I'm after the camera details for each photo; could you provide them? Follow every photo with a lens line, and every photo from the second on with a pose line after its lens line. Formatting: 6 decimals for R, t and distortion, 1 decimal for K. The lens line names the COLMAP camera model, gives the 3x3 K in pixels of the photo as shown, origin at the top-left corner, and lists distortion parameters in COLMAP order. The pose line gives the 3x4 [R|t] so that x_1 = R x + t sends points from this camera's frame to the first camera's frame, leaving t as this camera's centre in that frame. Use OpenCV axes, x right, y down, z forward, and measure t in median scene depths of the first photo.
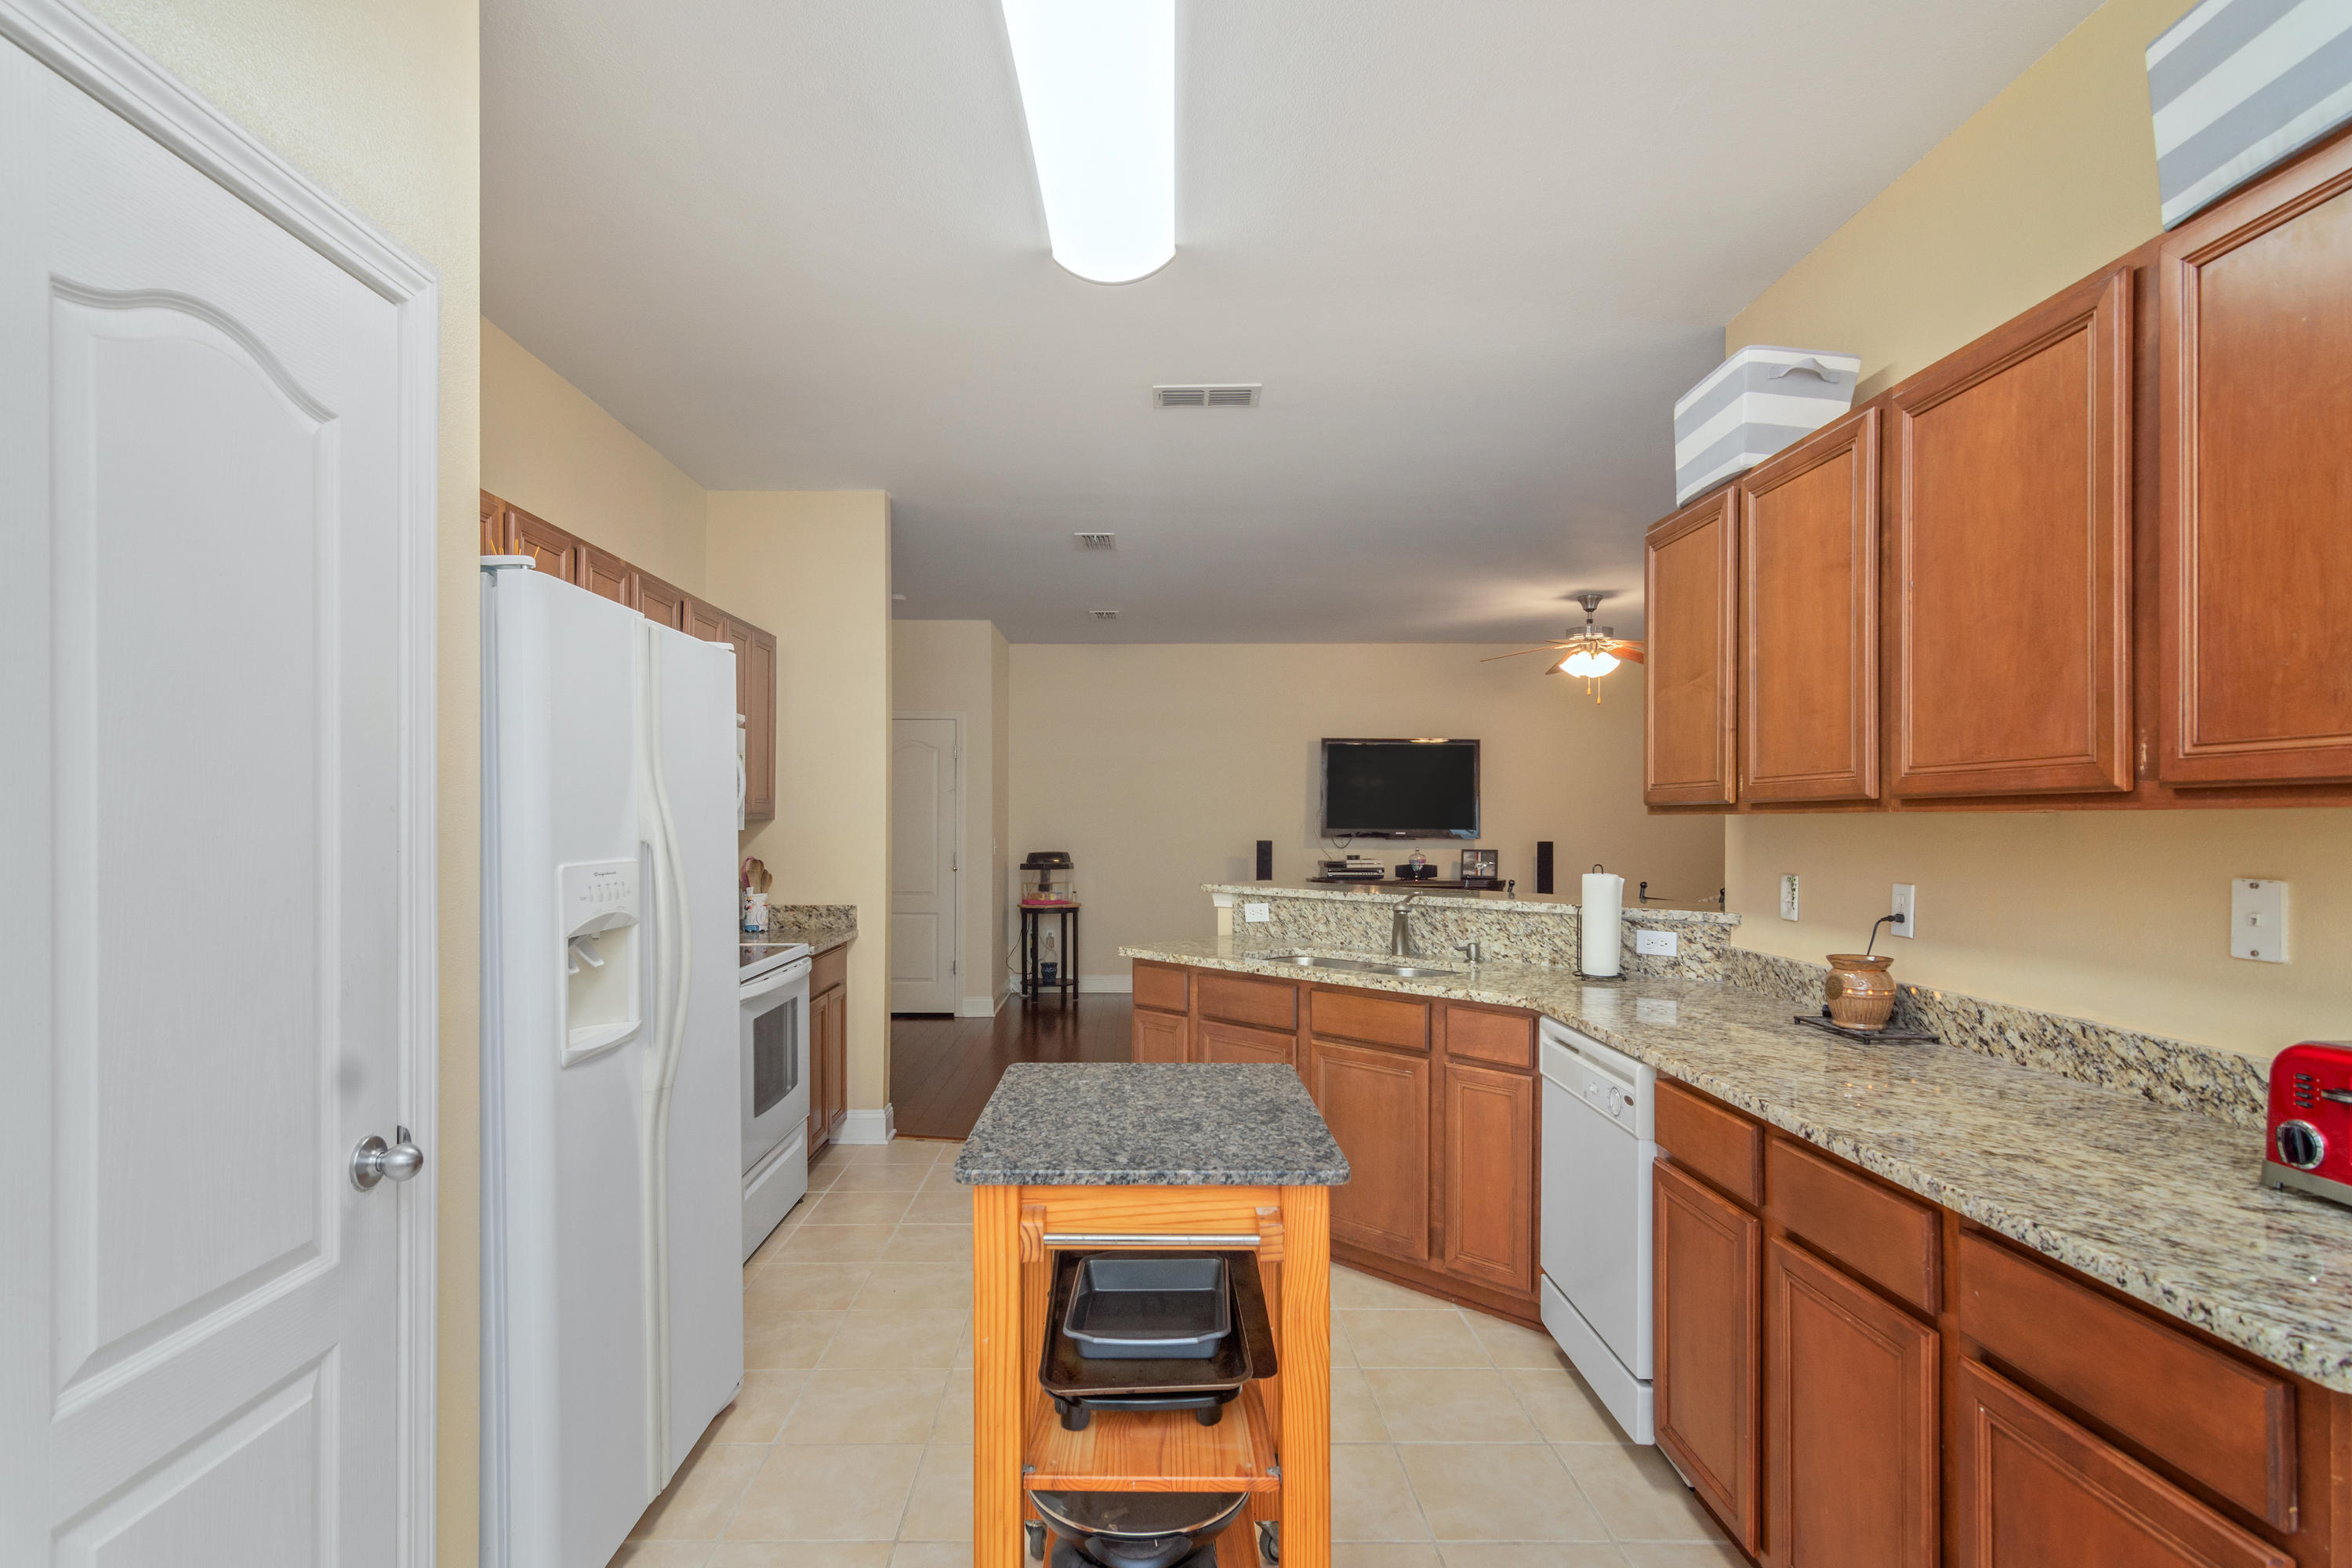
lens RADIAL K [[1166.7, 0, 1171.4], [0, 1166.7, 828.1], [0, 0, 1]] dist [-0.000621, 0.000234]
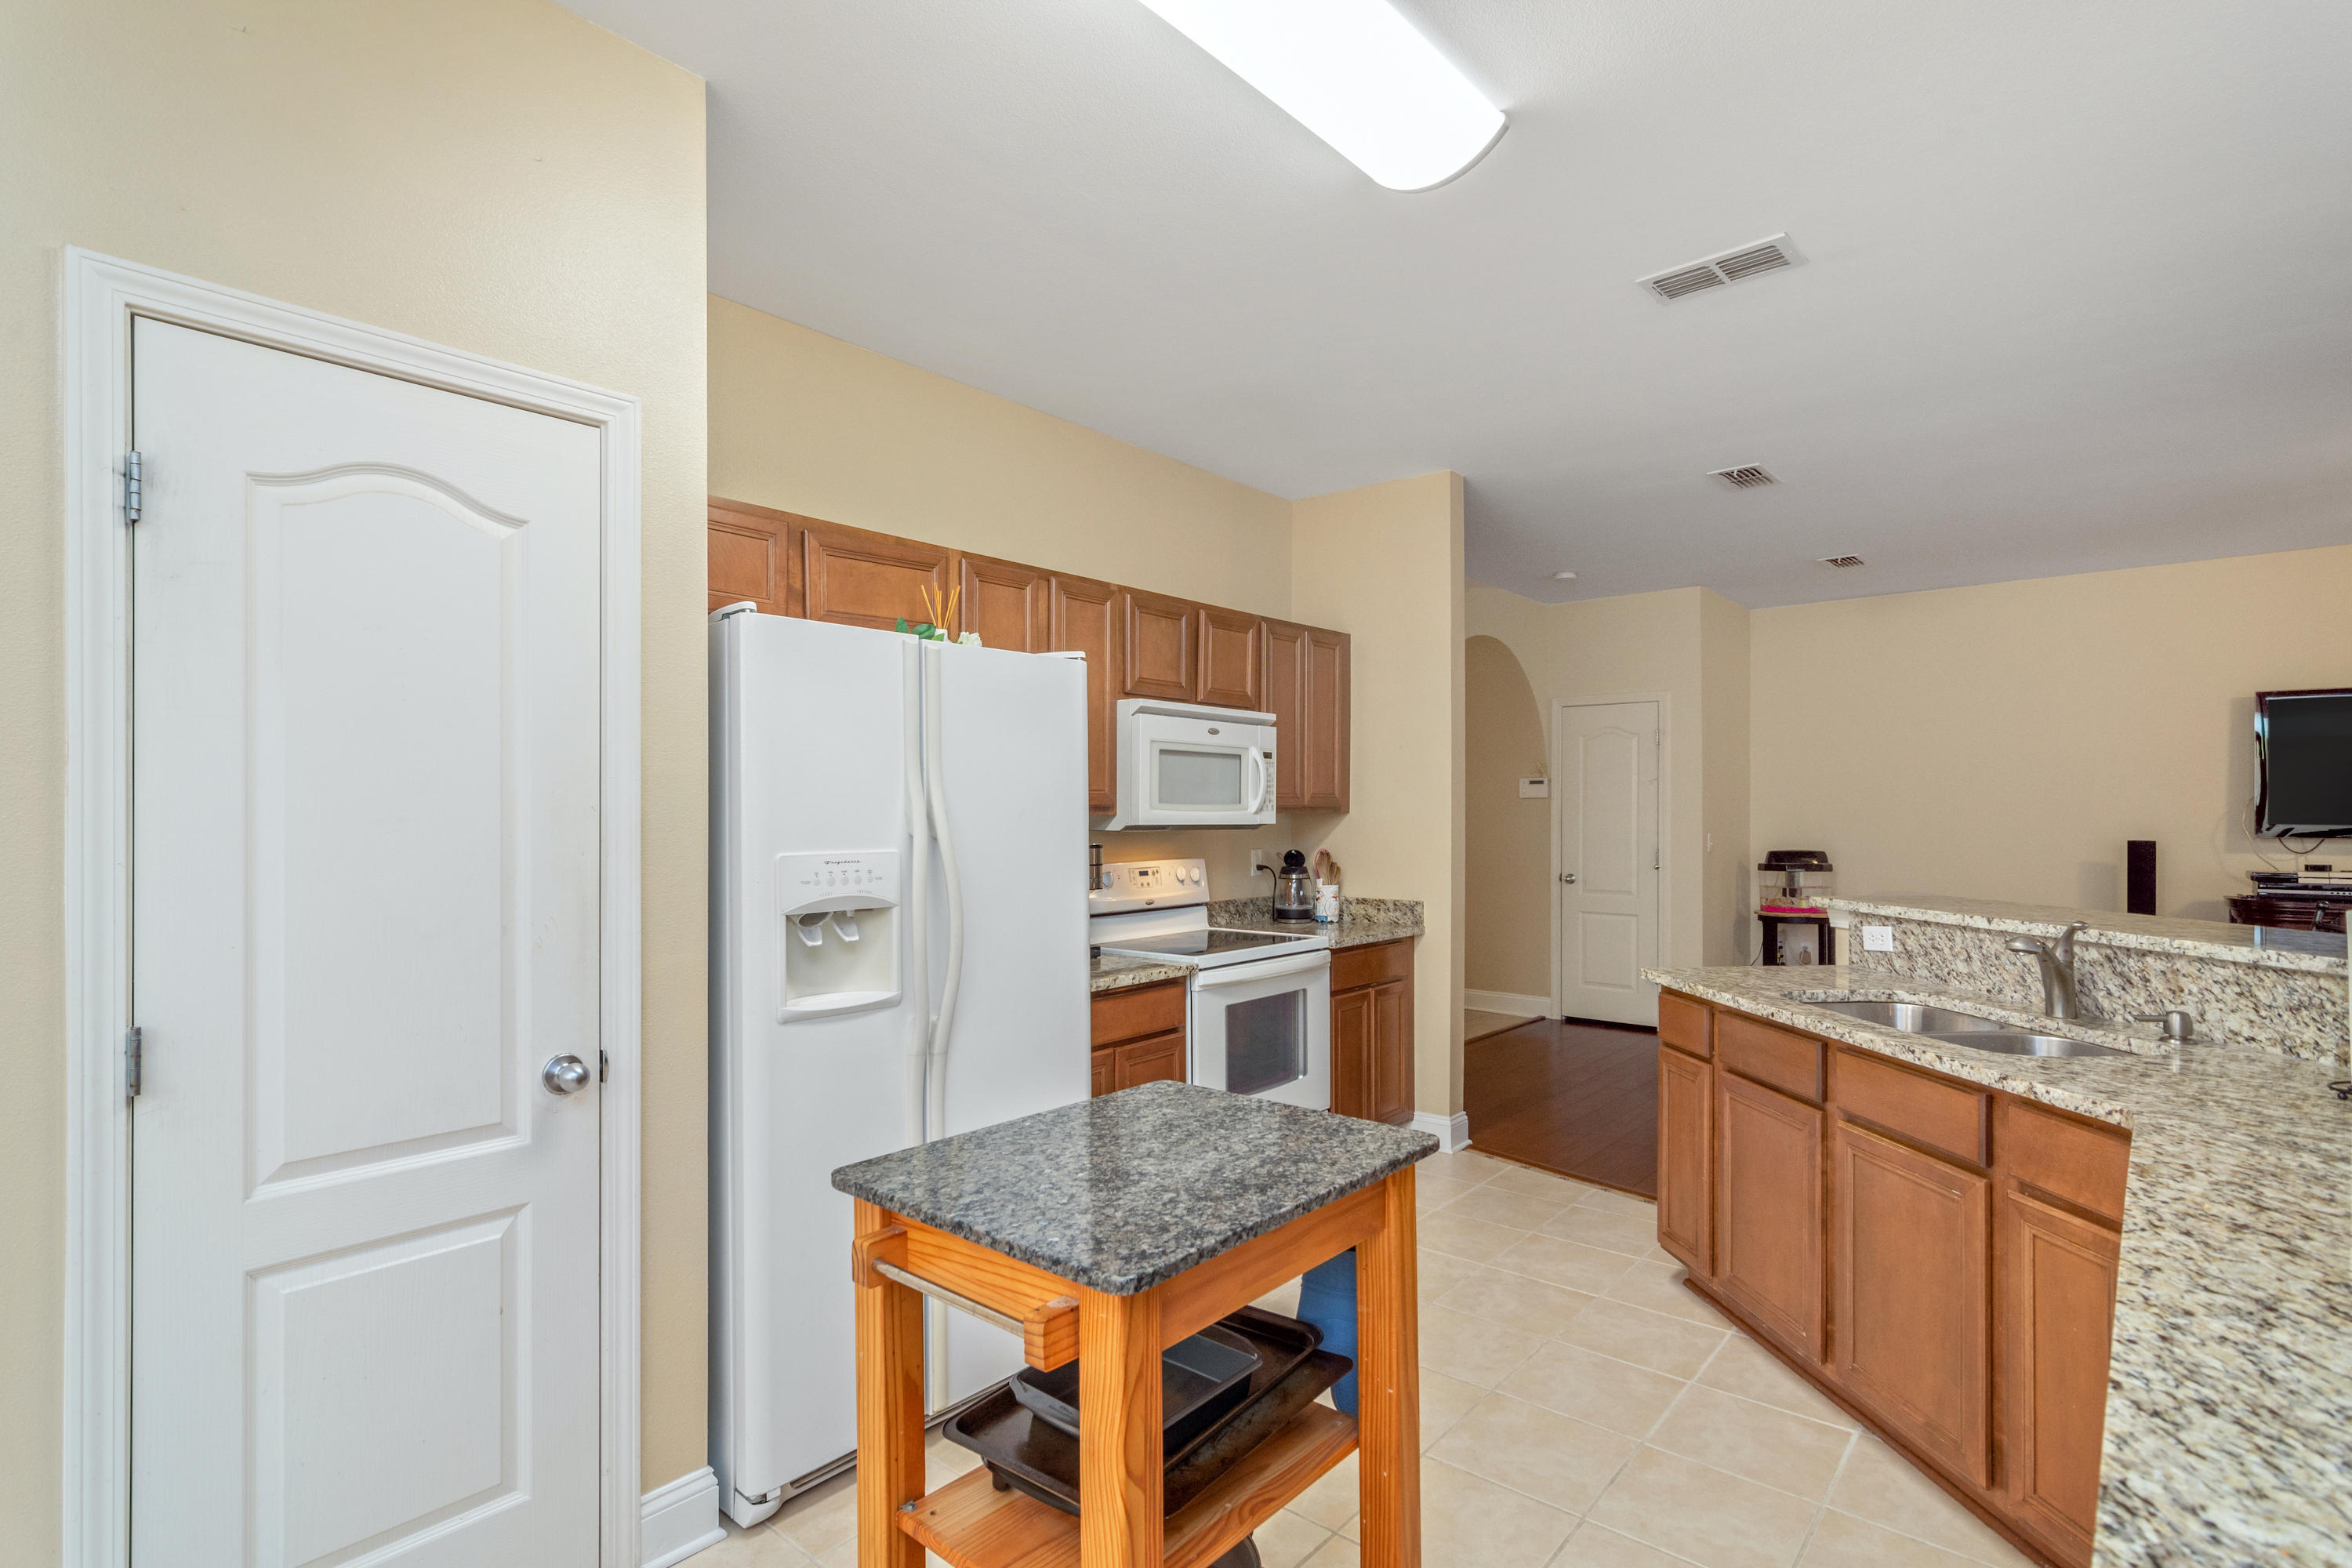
lens RADIAL K [[1152.2, 0, 1175.7], [0, 1152.2, 812.1], [0, 0, 1]] dist [-0.002305, -0.000058]
pose [[0.742405, -0.001450, -0.669950, 0.250813], [-0.002965, 0.999981, -0.005451, -0.002680], [0.669945, 0.006033, 0.742386, 0.170786]]
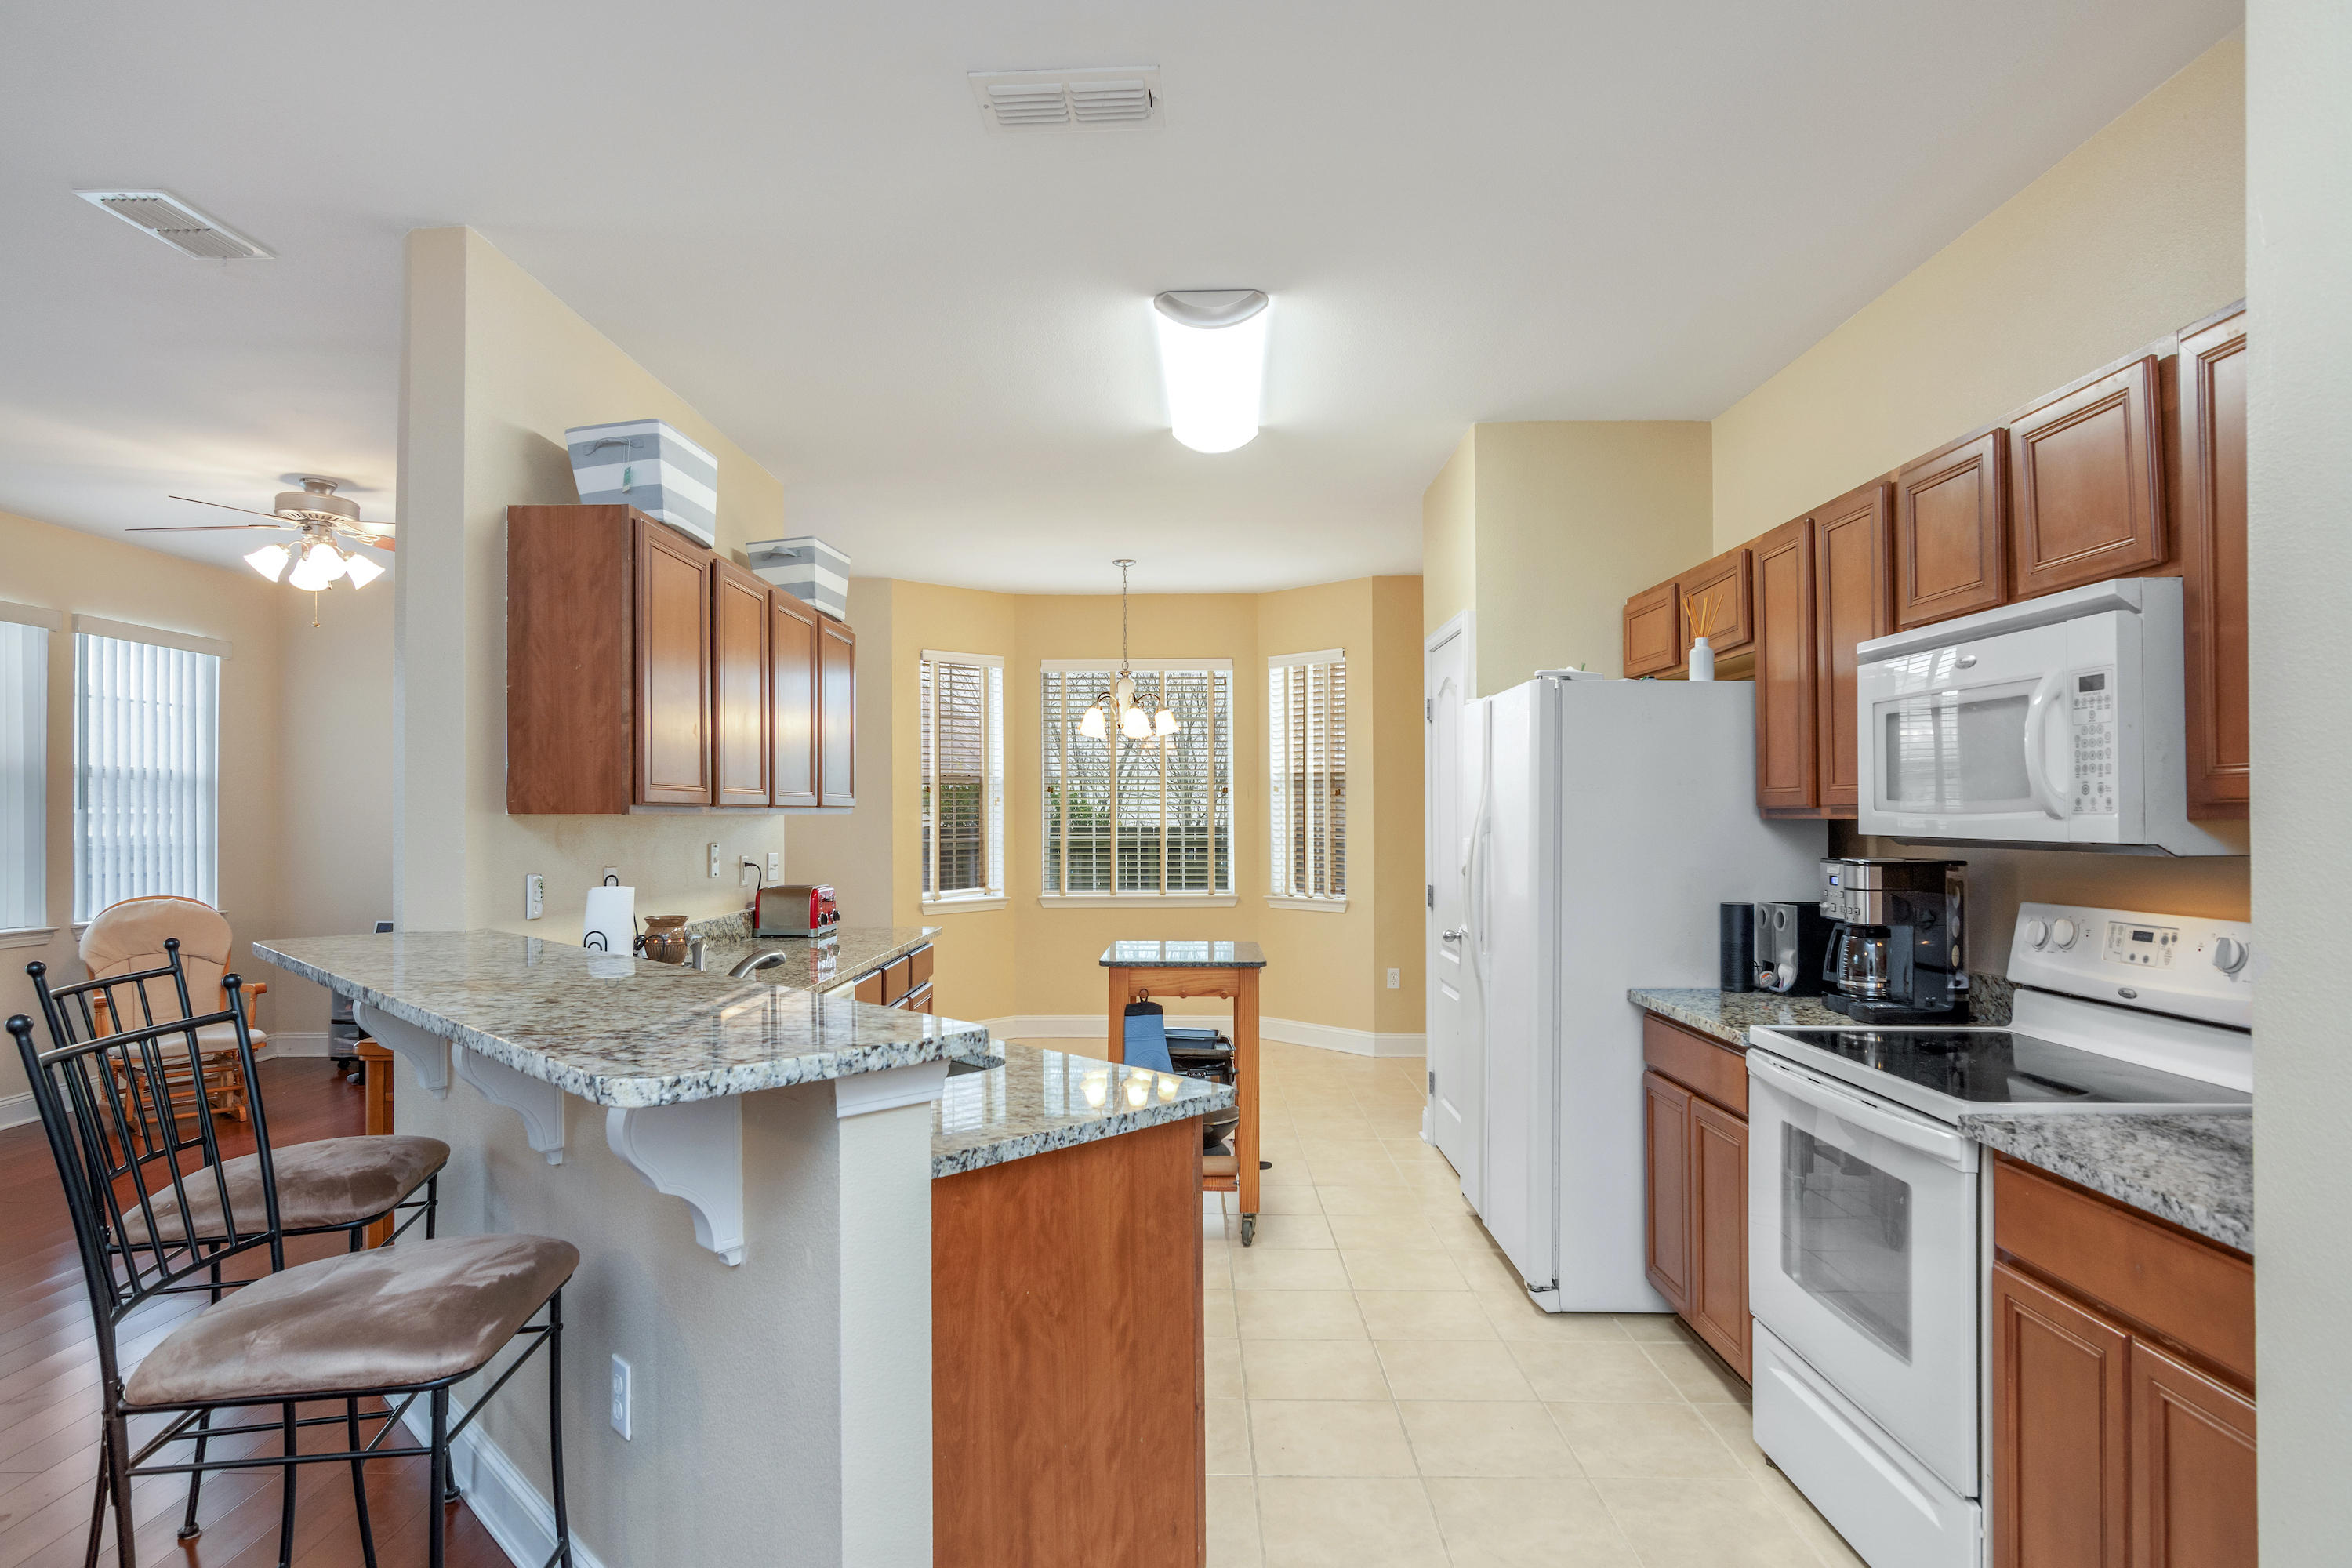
lens RADIAL K [[1251.8, 0, 1167.5], [0, 1251.8, 808.9], [0, 0, 1]] dist [-0.002200, -0.000589]
pose [[-0.998961, 0.002896, 0.045473, -0.047845], [0.002955, 0.999995, 0.001235, -0.012834], [-0.045470, 0.001368, -0.998965, 1.503202]]
